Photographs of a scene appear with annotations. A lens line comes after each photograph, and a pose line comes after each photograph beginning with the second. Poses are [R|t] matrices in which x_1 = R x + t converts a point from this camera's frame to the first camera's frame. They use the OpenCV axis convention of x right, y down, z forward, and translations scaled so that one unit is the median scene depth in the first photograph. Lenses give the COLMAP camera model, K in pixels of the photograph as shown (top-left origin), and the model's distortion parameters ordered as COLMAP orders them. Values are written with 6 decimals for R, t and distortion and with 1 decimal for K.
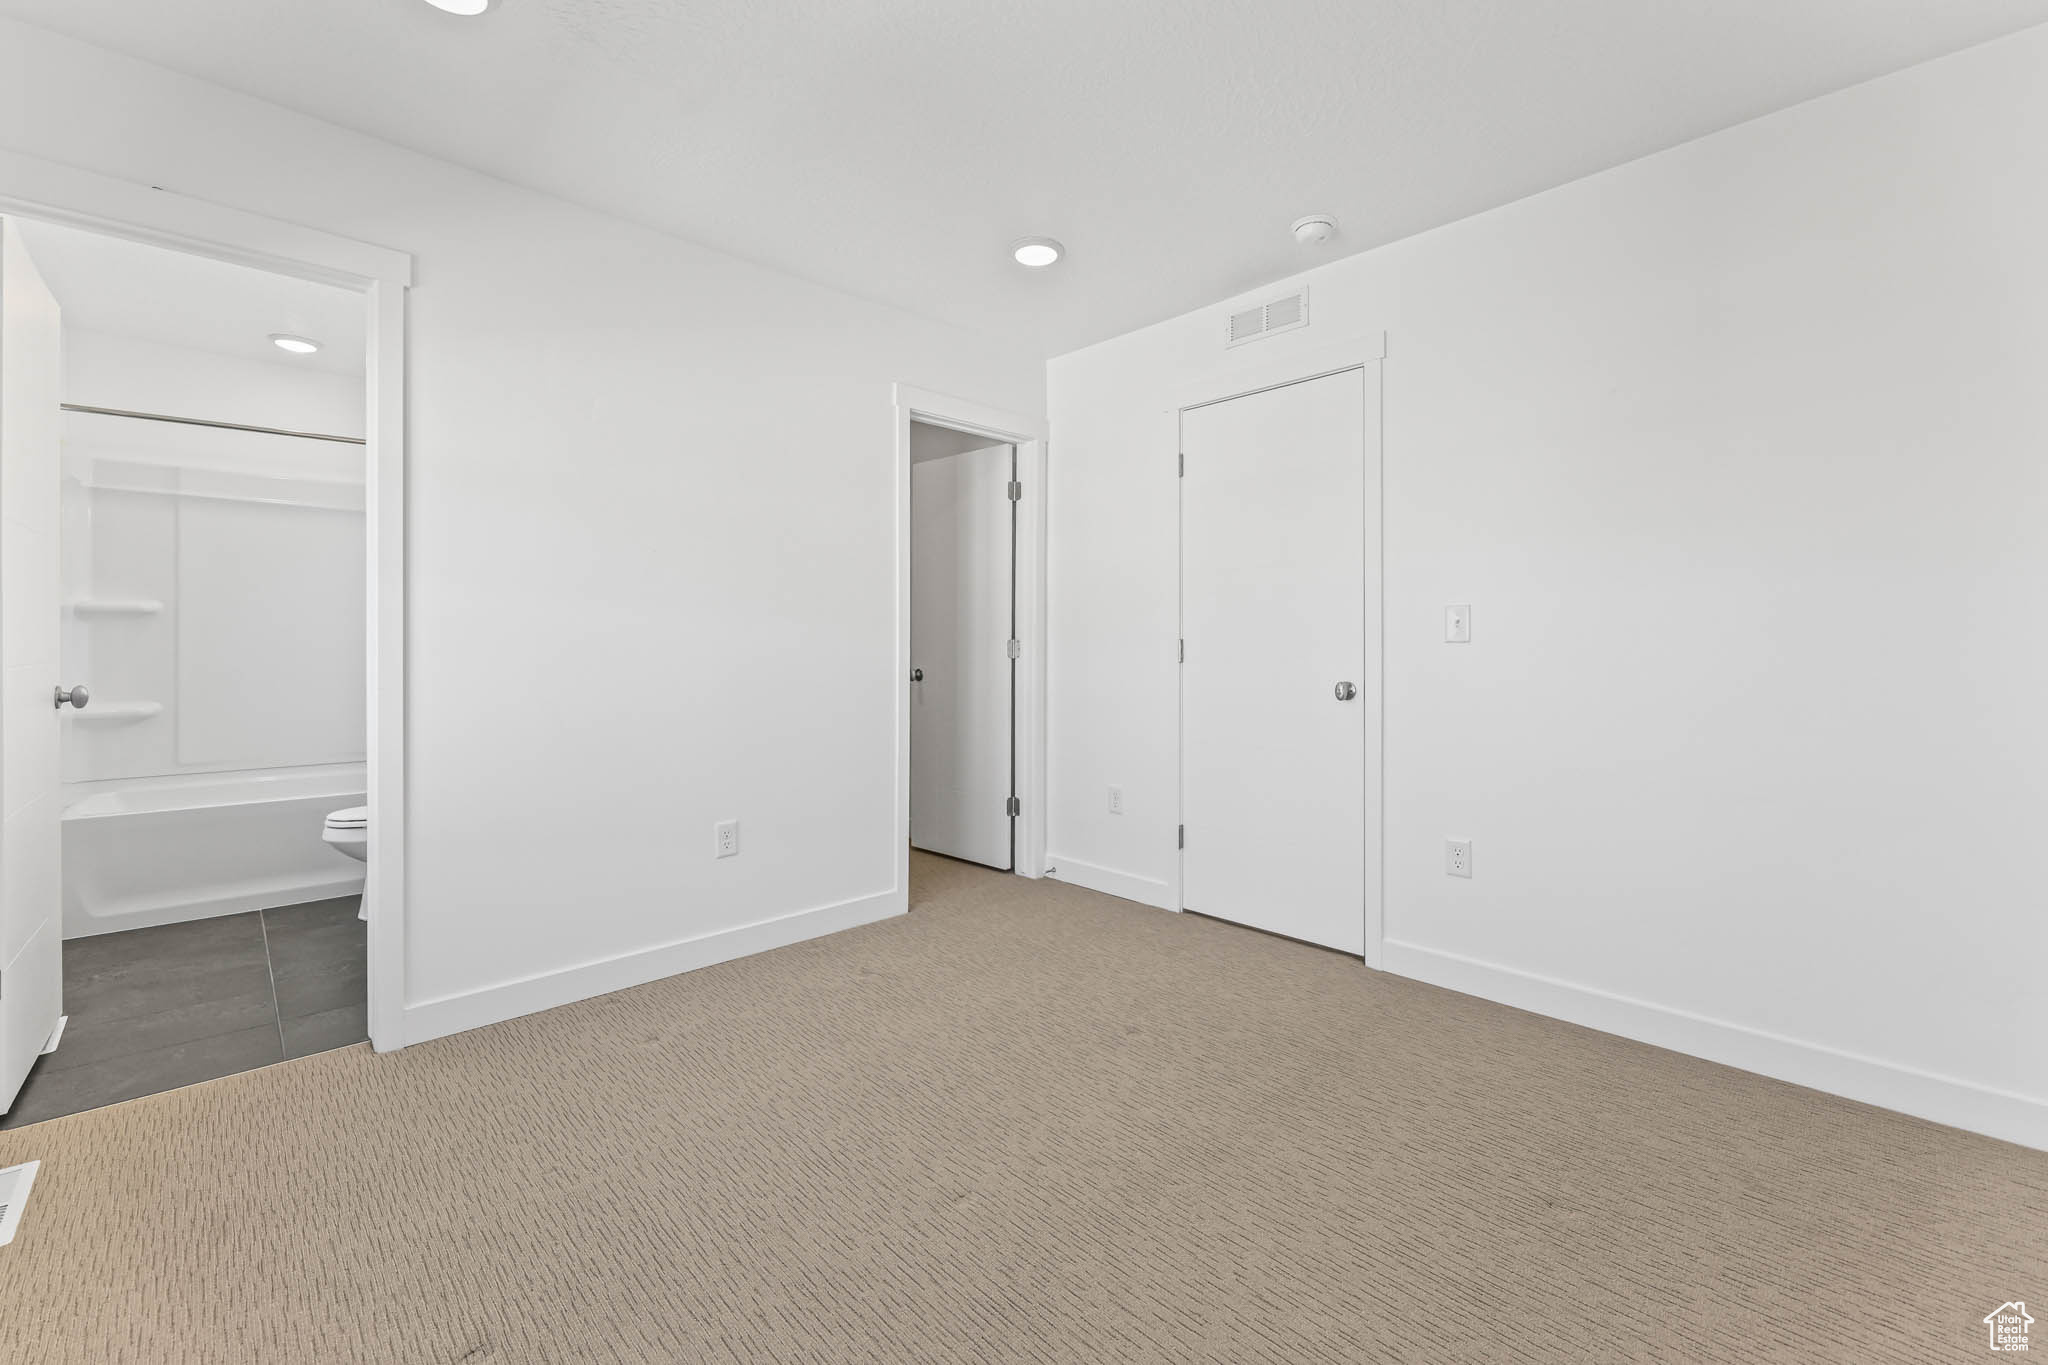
lens RADIAL K [[836.7, 0, 1020.8], [0, 836.7, 636.5], [0, 0, 1]] dist [-0.001753, -0.000826]
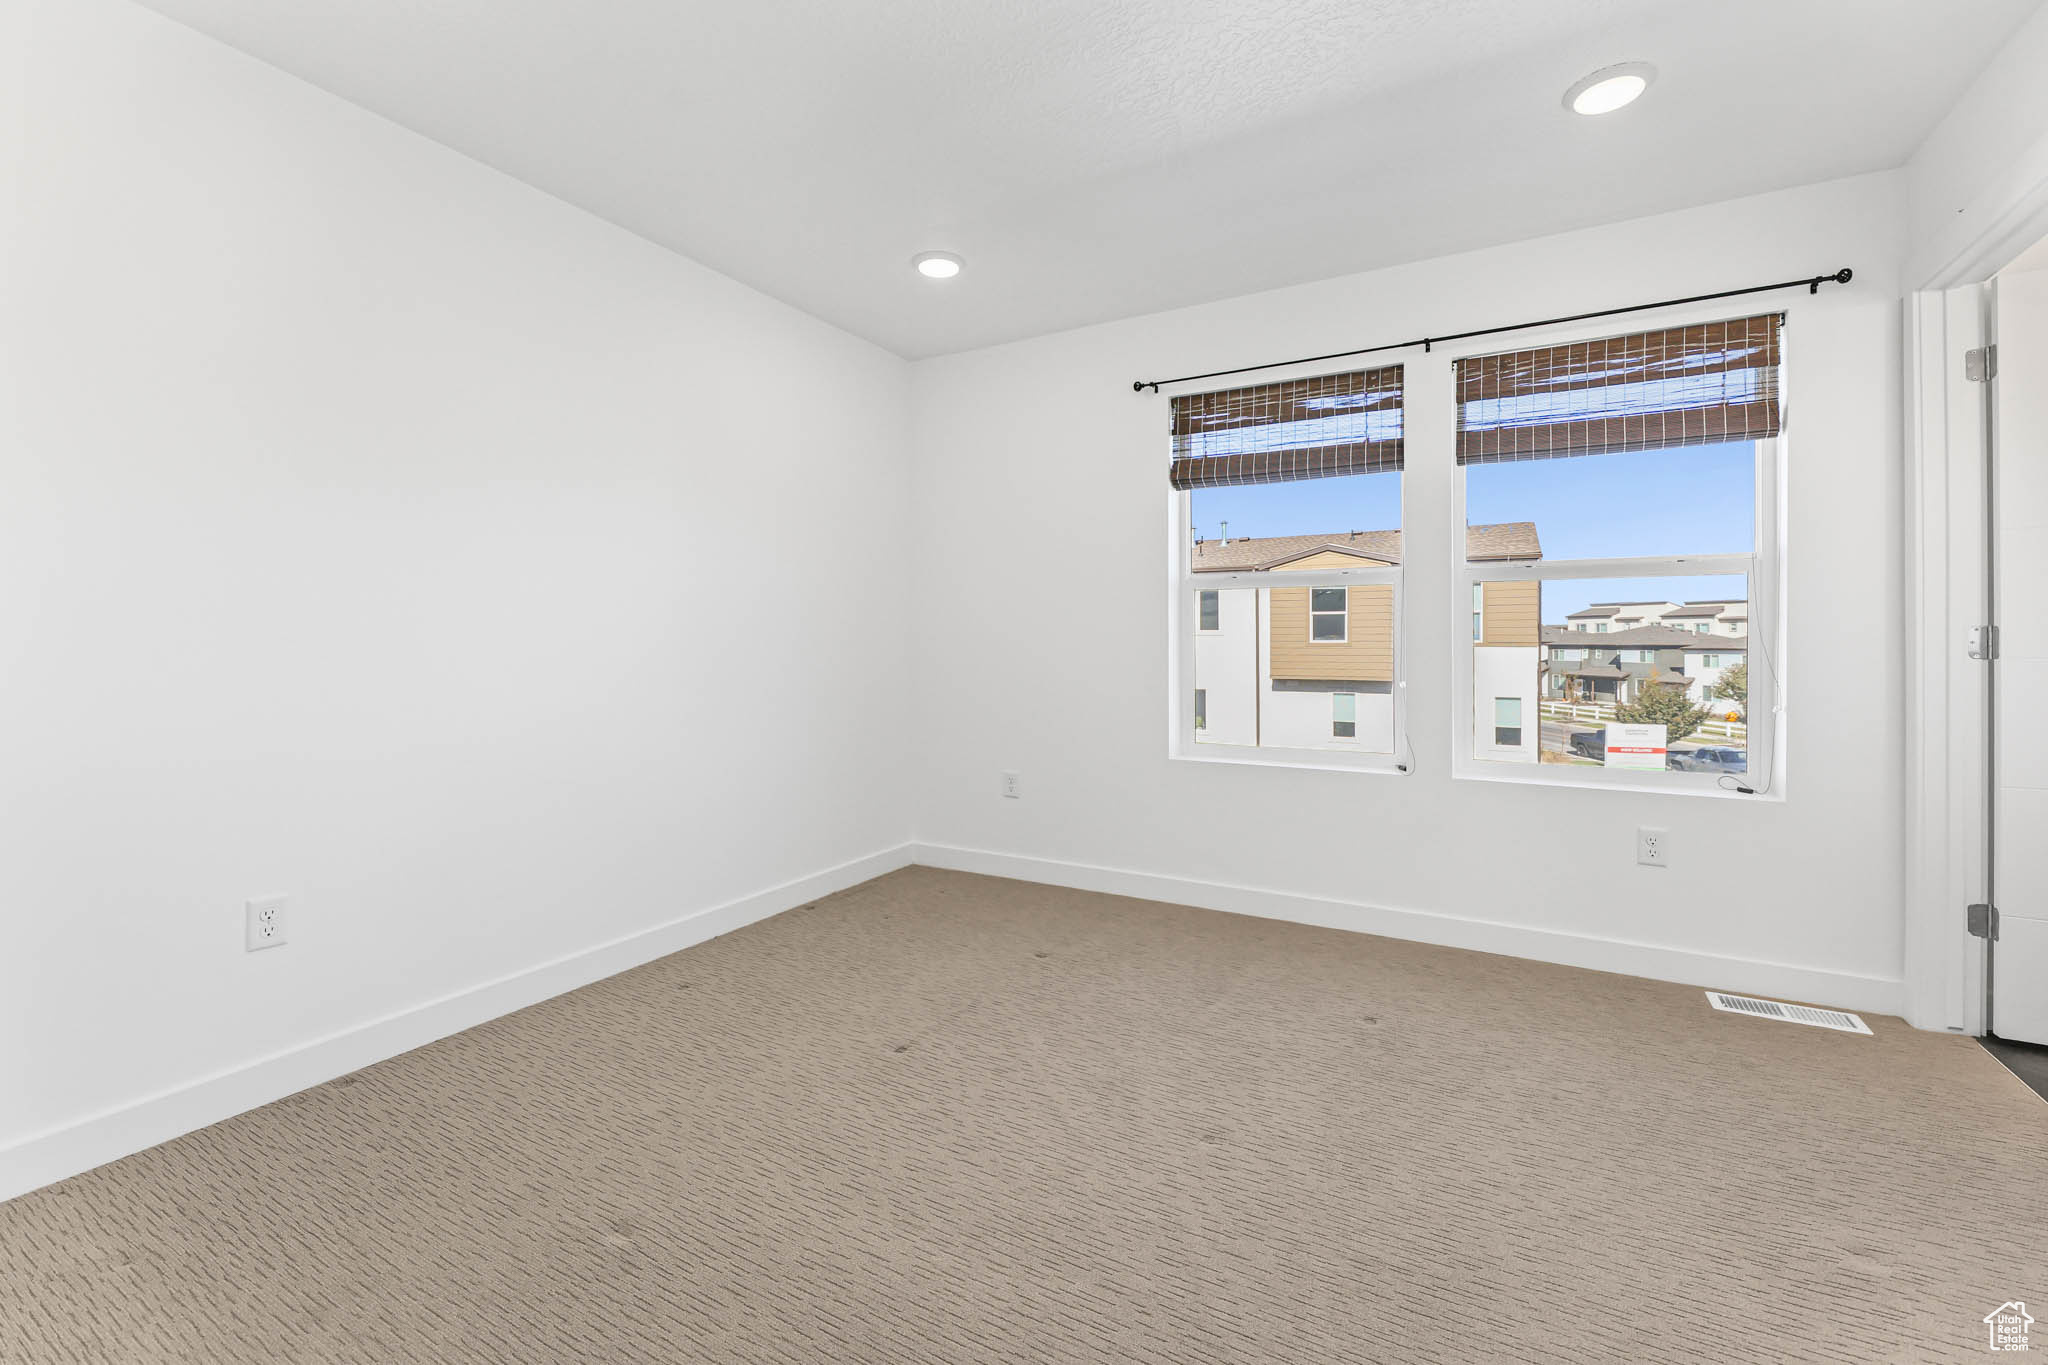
lens RADIAL K [[836.7, 0, 1020.8], [0, 836.7, 636.5], [0, 0, 1]] dist [-0.001753, -0.000826]
pose [[-0.951640, -0.002313, -0.307207, 0.537603], [-0.000476, 0.999982, -0.006056, 0.027437], [0.307216, -0.005617, -0.951623, 2.130592]]
